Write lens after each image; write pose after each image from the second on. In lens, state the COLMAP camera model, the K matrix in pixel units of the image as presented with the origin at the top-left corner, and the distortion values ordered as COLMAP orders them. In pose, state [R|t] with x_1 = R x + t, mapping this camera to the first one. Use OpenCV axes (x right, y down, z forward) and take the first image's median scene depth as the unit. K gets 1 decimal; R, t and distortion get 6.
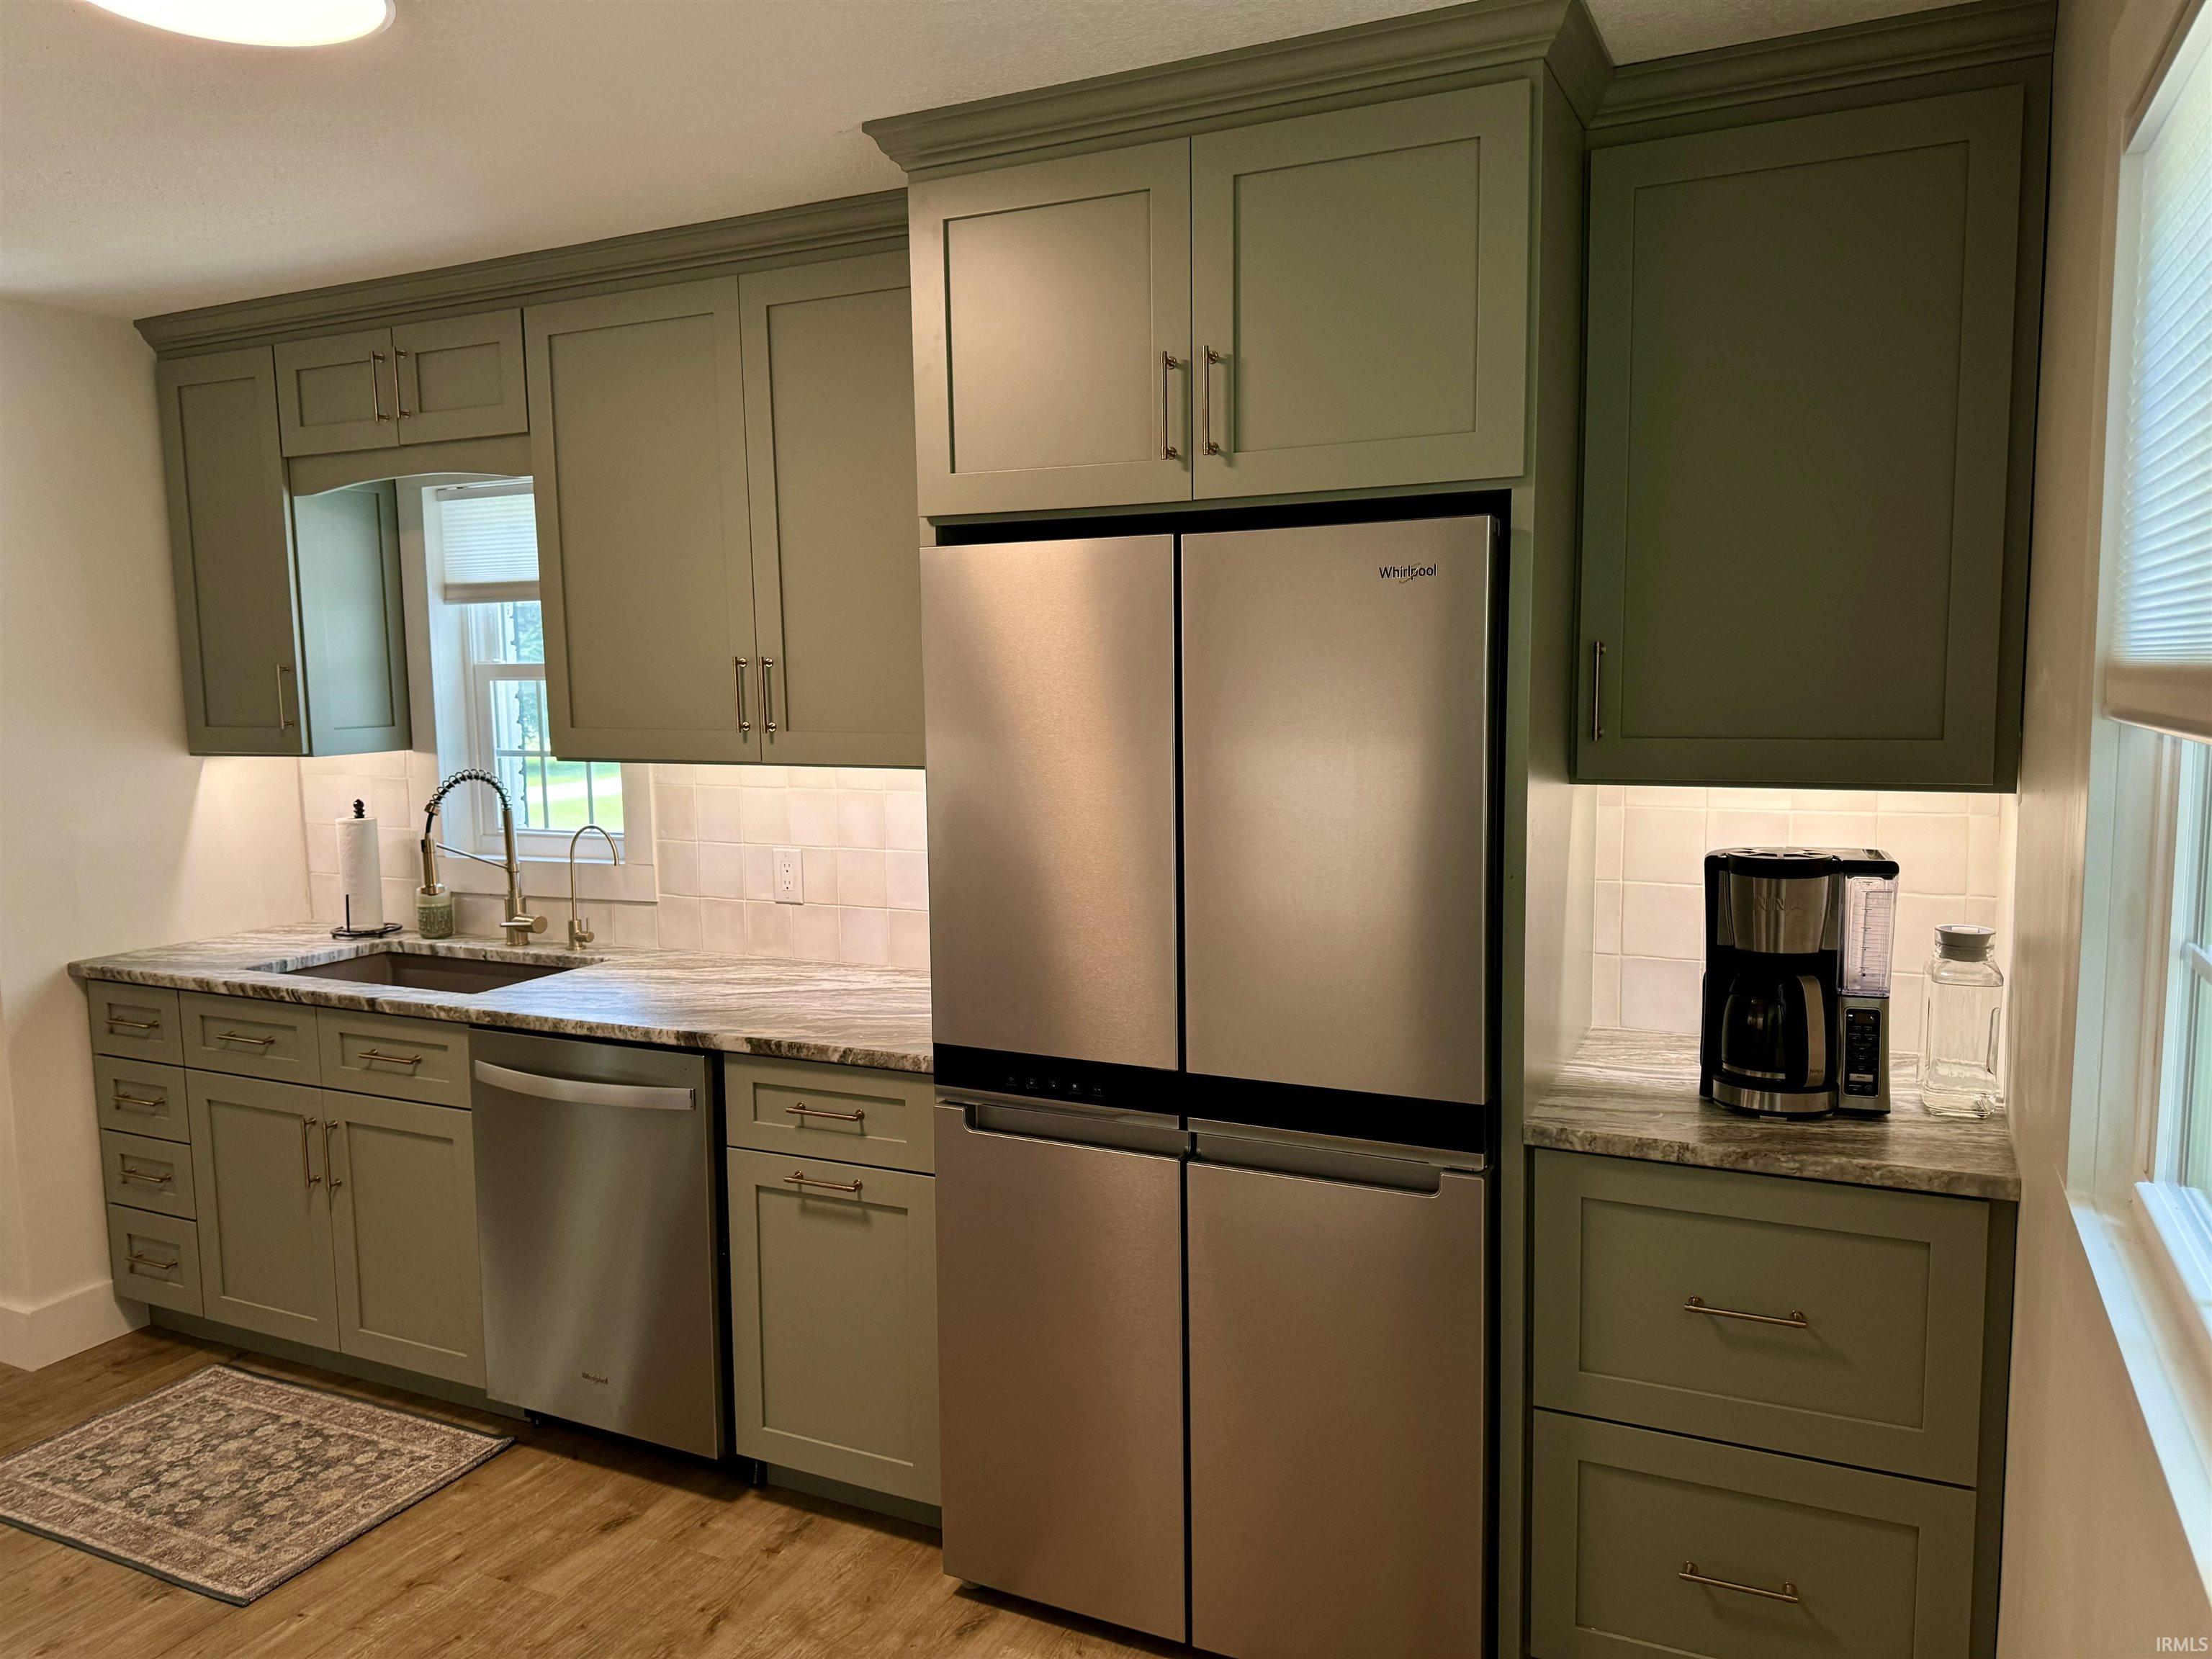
lens RADIAL K [[1533.9, 0, 1106.0], [0, 1533.9, 829.5], [0, 0, 1]] dist [0.009819, 0.003062]
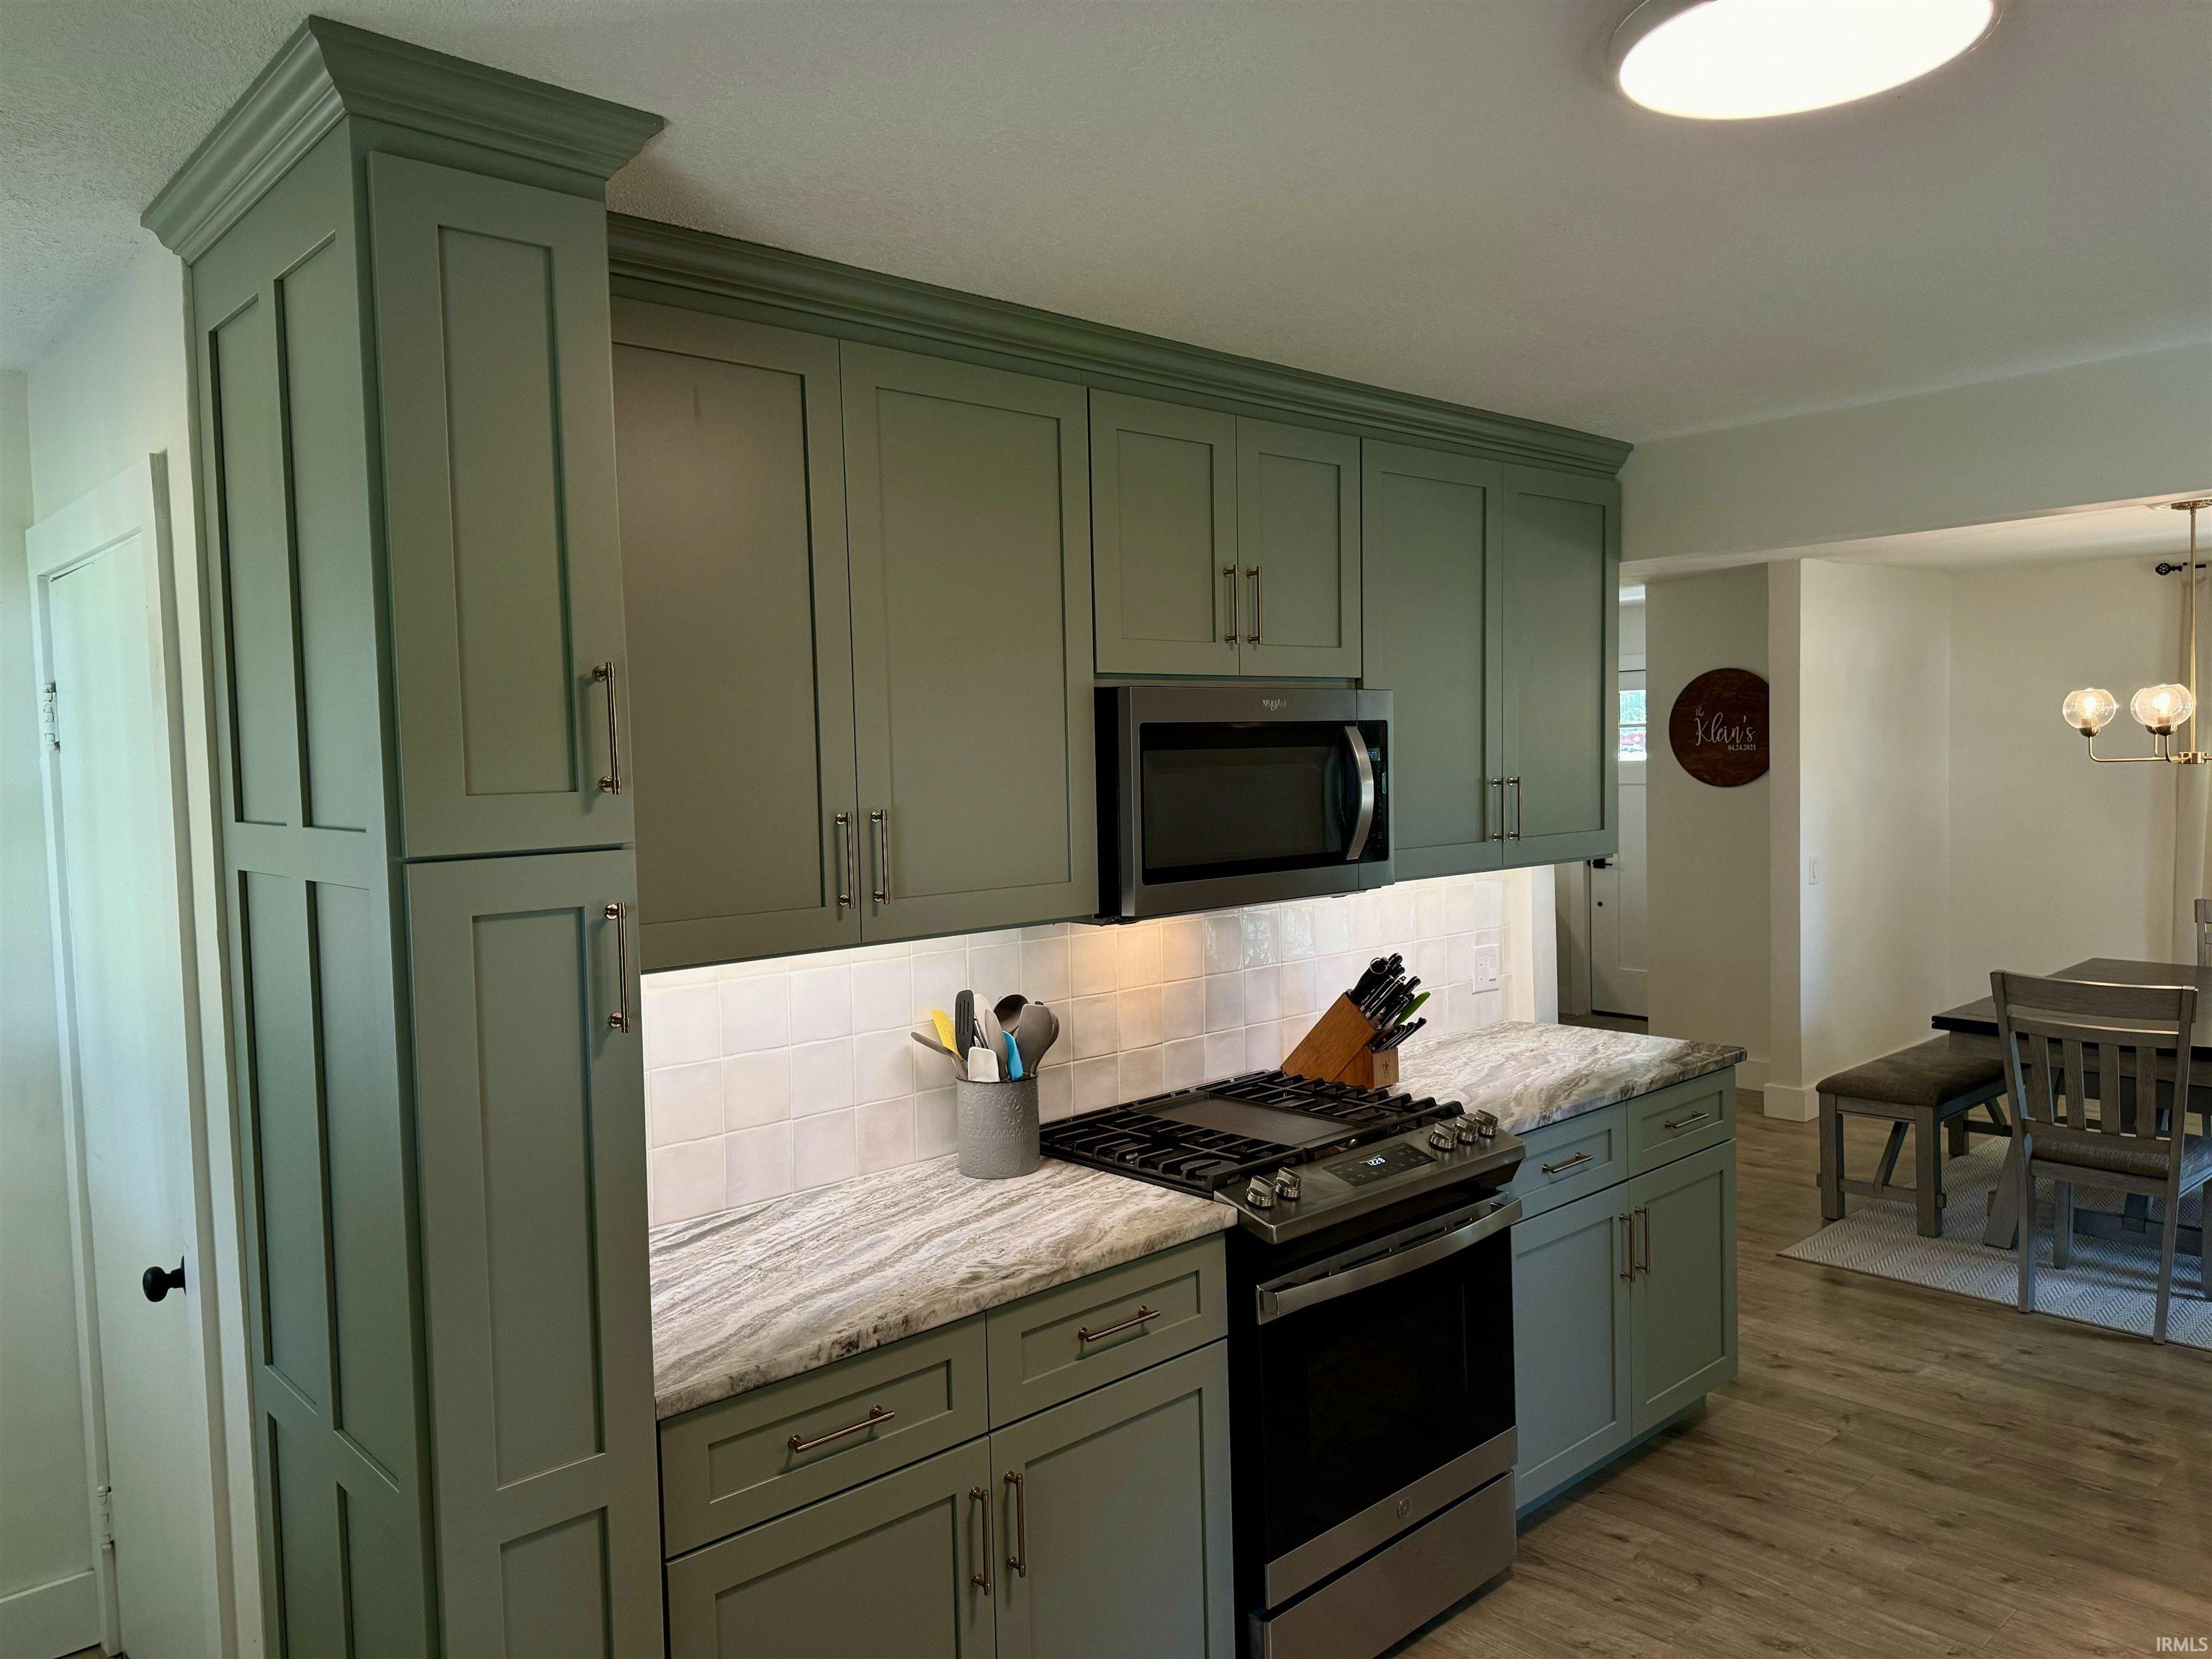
lens RADIAL K [[1533.9, 0, 1106.0], [0, 1533.9, 829.5], [0, 0, 1]] dist [0.009819, 0.003062]
pose [[0.348624, -0.047899, 0.936038, -1.161060], [0.125723, 0.992058, 0.003940, -0.096216], [-0.928792, 0.116308, 0.351877, 0.712418]]
